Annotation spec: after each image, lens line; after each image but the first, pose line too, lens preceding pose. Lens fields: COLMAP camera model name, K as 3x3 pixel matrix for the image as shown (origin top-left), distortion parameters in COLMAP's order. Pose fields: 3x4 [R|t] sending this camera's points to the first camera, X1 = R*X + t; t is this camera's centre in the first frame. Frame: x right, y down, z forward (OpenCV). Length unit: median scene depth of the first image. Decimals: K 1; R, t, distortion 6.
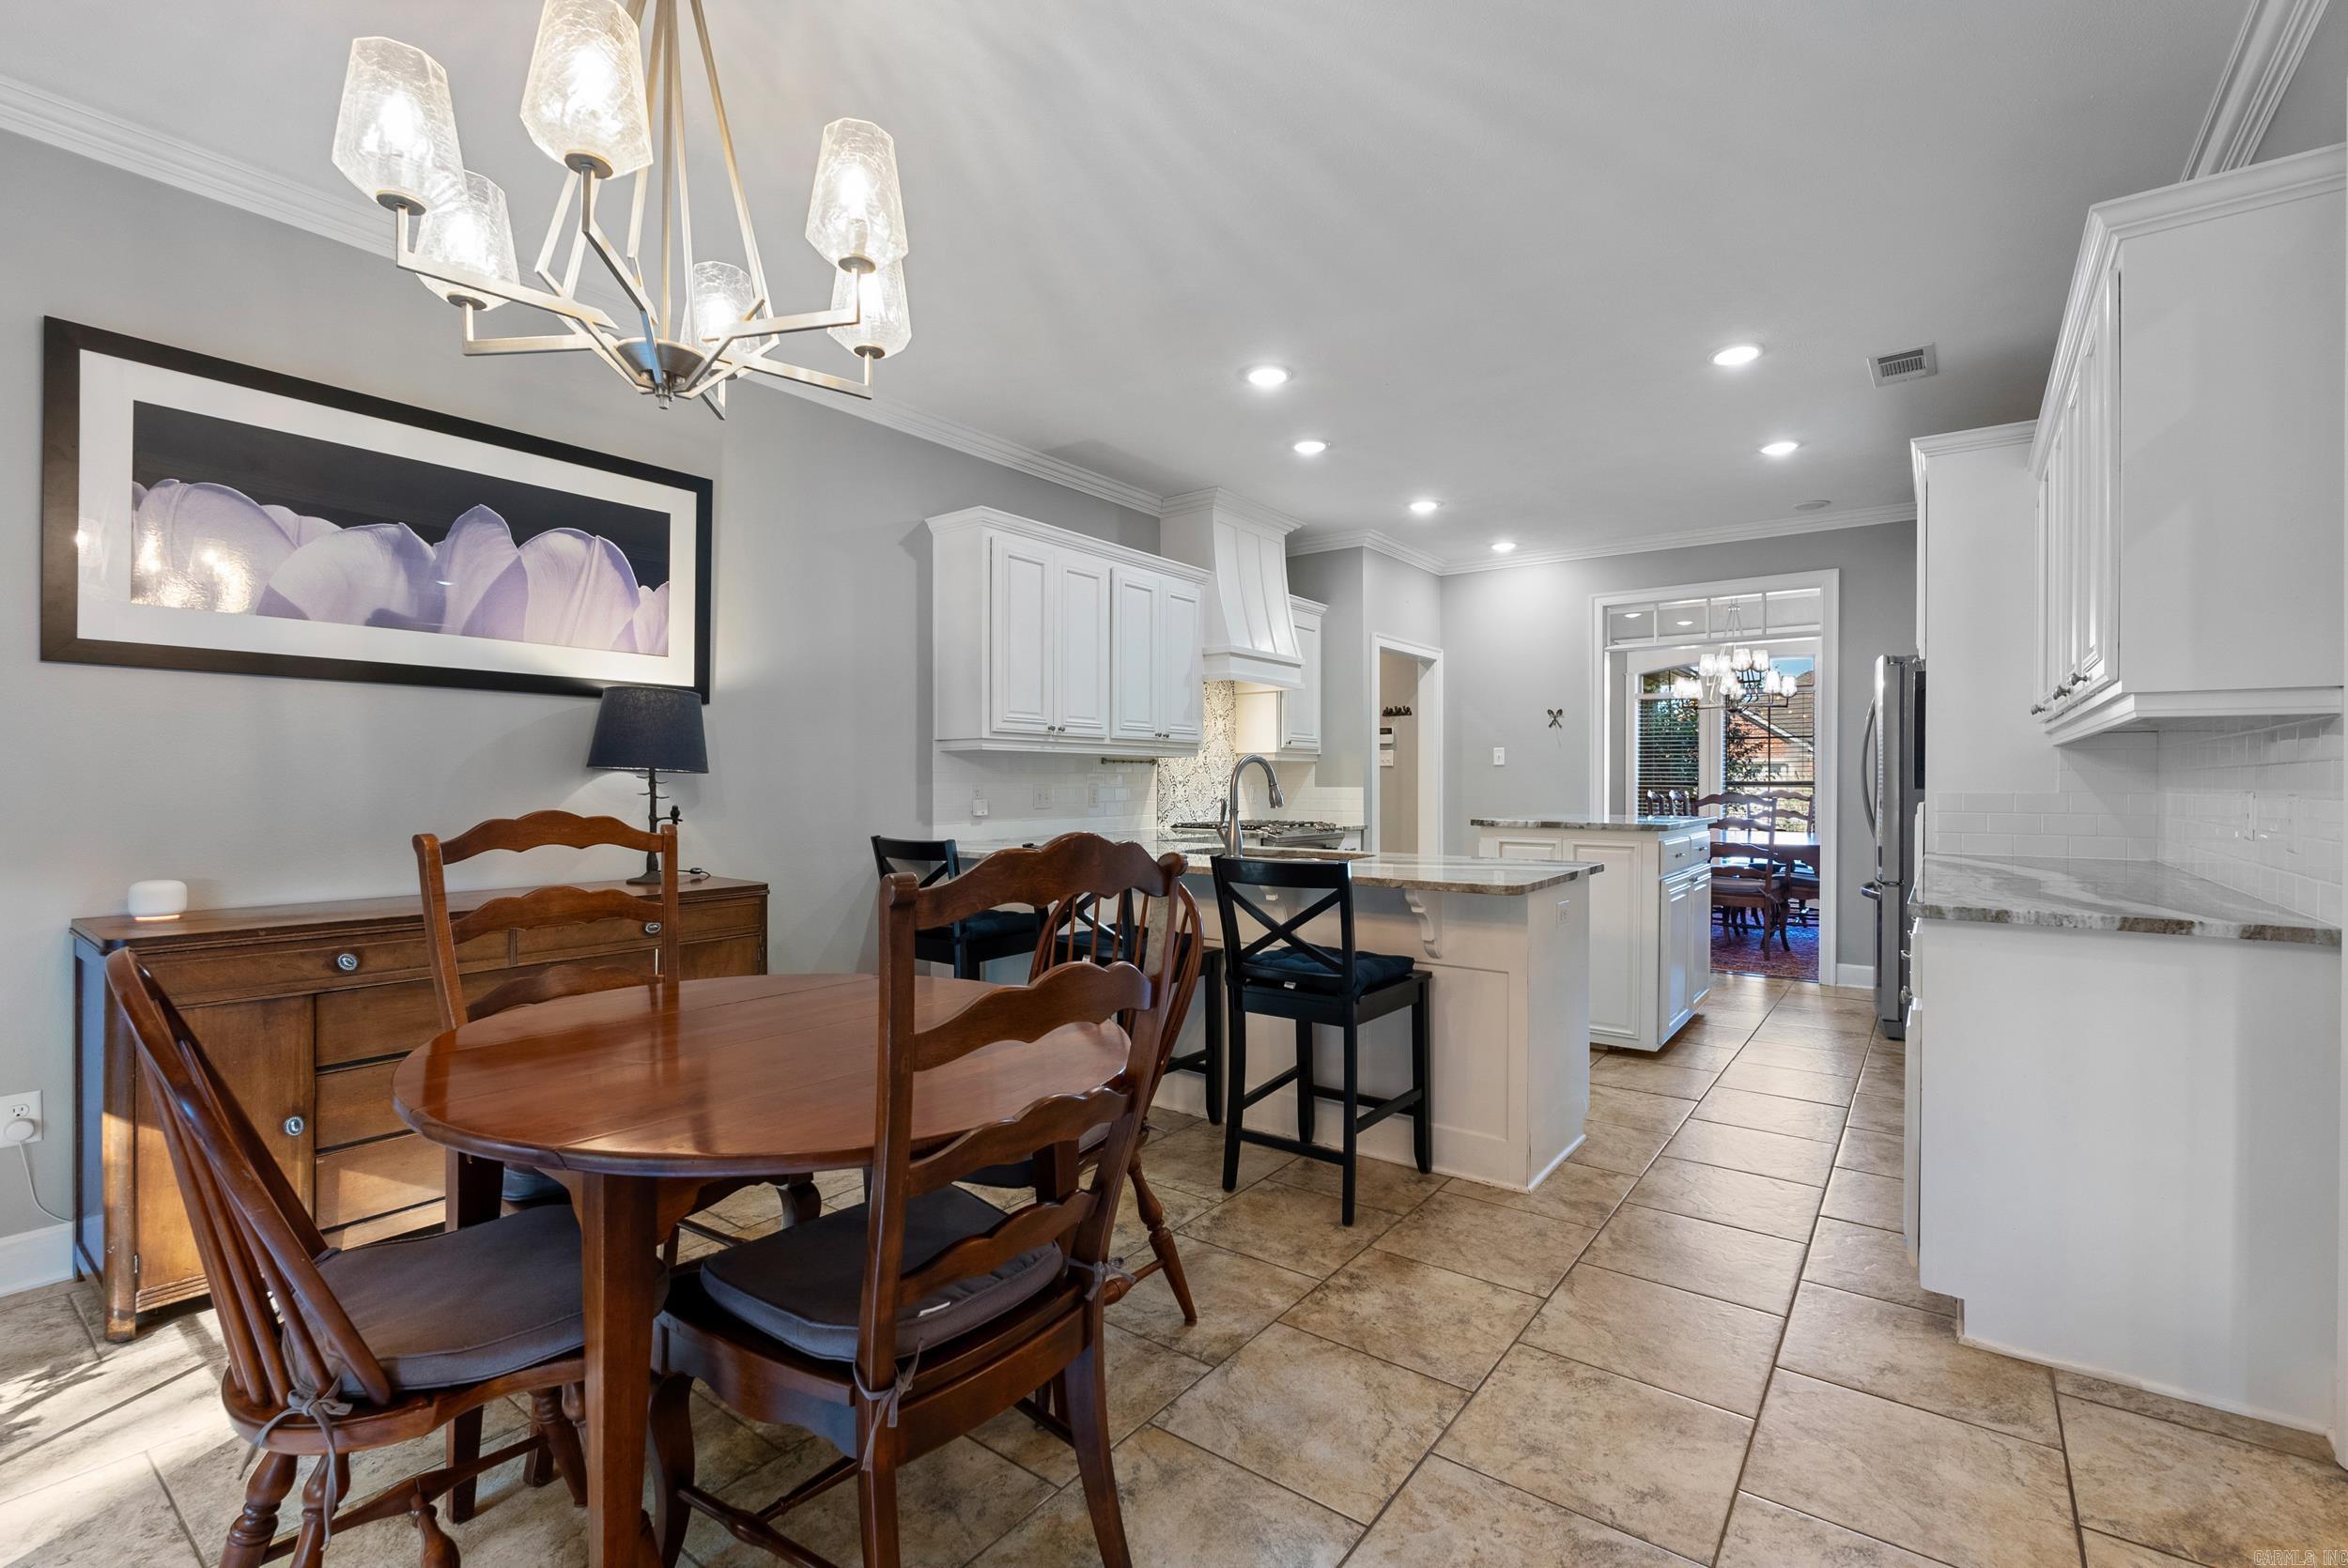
lens RADIAL K [[1040.2, 0, 1174.7], [0, 1040.2, 783.7], [0, 0, 1]] dist [-0.008211, 0.001945]
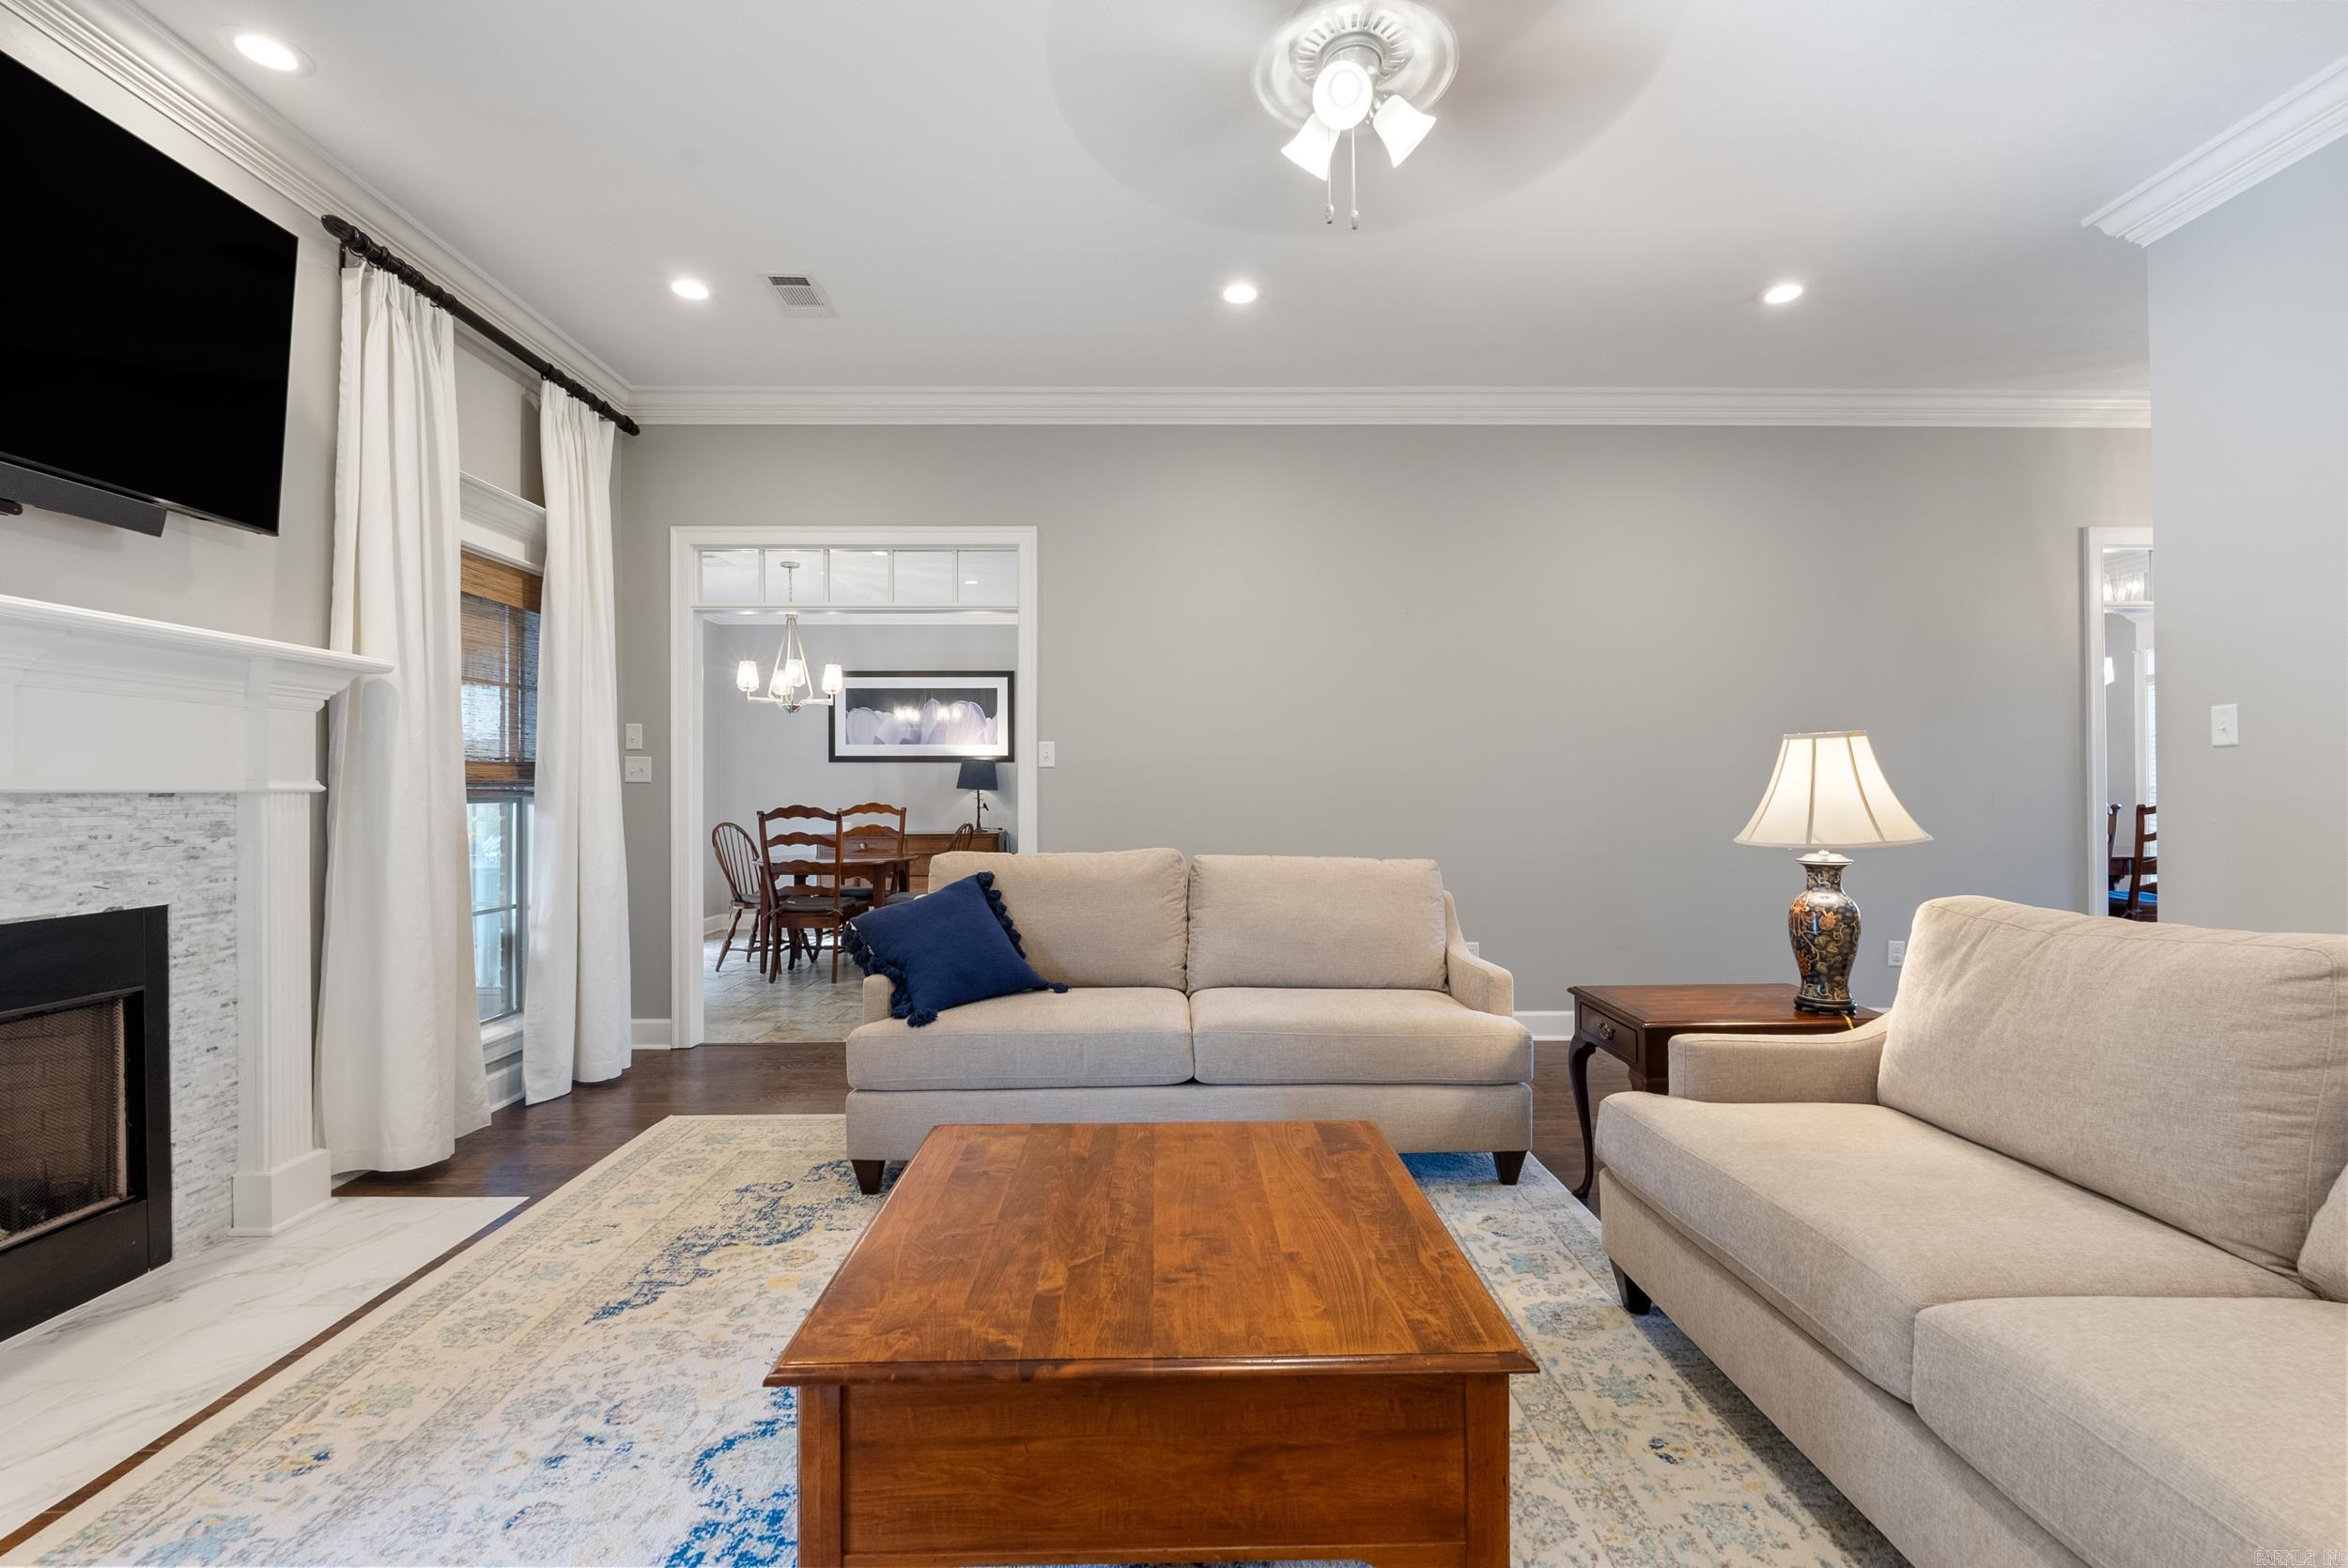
lens RADIAL K [[1040.2, 0, 1174.6], [0, 1040.2, 779.5], [0, 0, 1]] dist [-0.008211, 0.001945]
pose [[0.610553, -0.012297, -0.791880, 1.620774], [0.002236, 0.999902, -0.013804, -0.000714], [0.791973, 0.006658, 0.610520, -0.185062]]
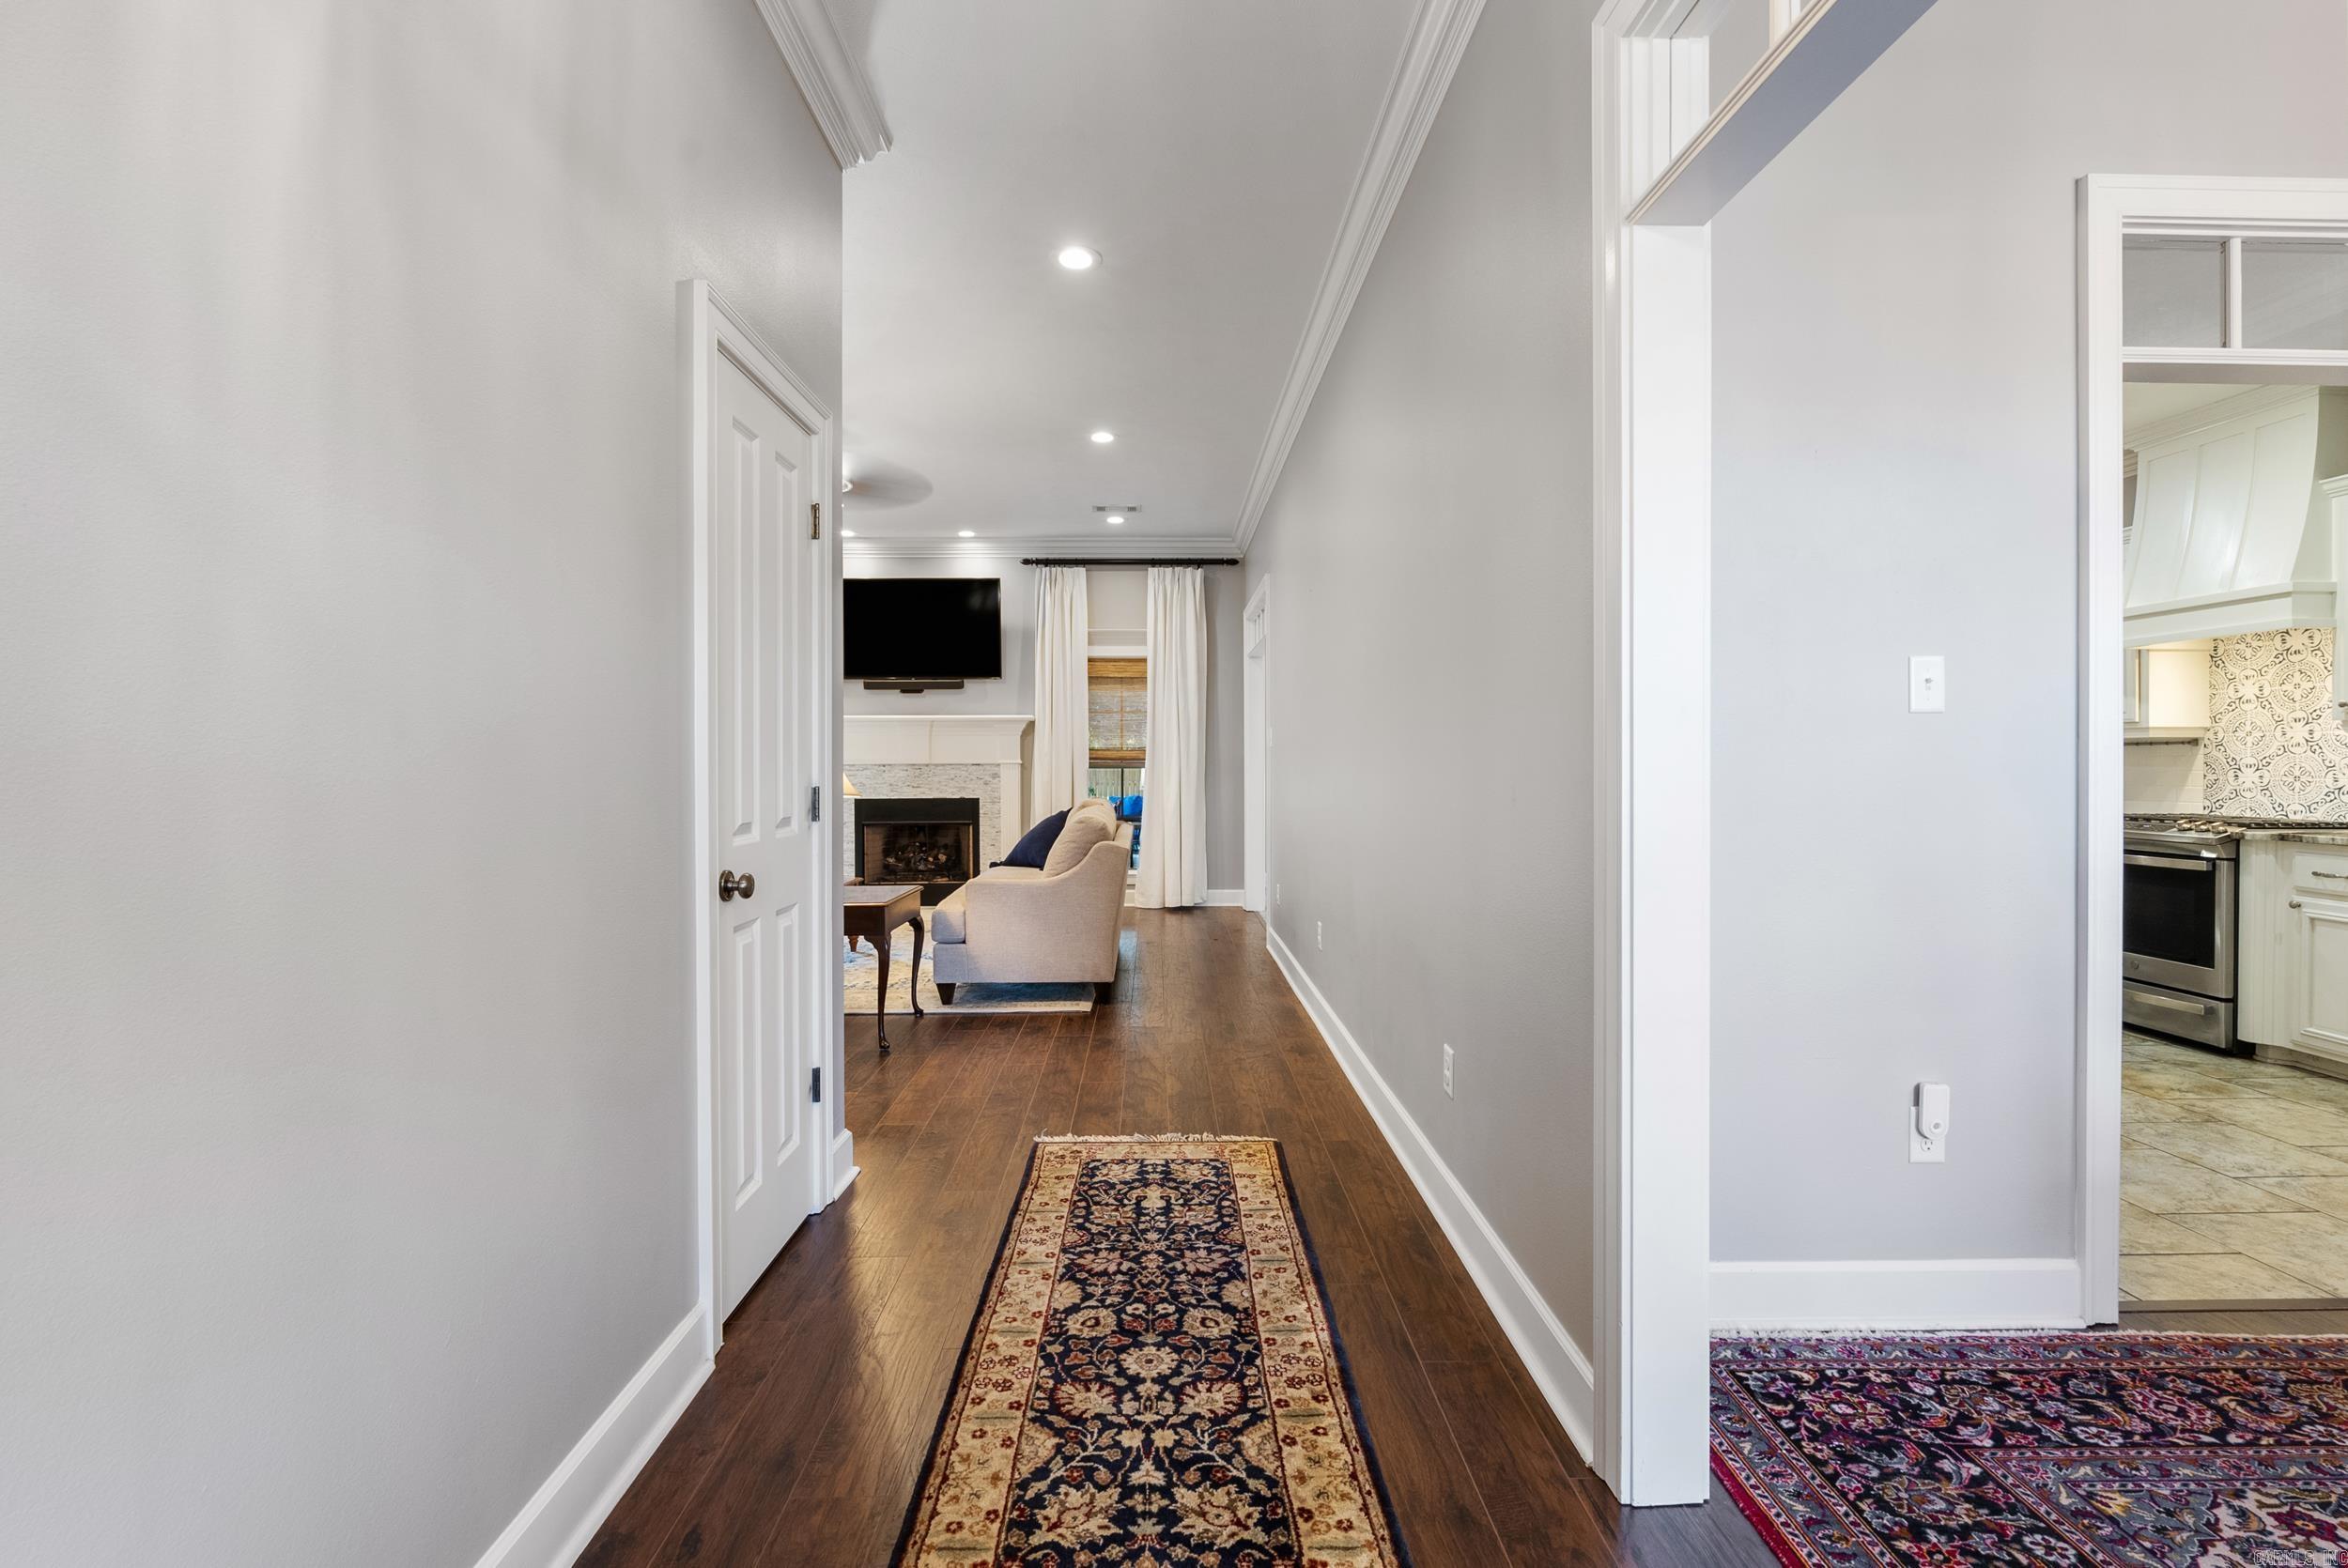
lens RADIAL K [[1040.2, 0, 1169.8], [0, 1040.2, 760.5], [0, 0, 1]] dist [-0.008211, 0.001945]
pose [[-0.793951, 0.001888, -0.607979, 1.721030], [0.001654, 0.999998, 0.000945, -0.011295], [0.607980, -0.000255, -0.793953, 1.703062]]
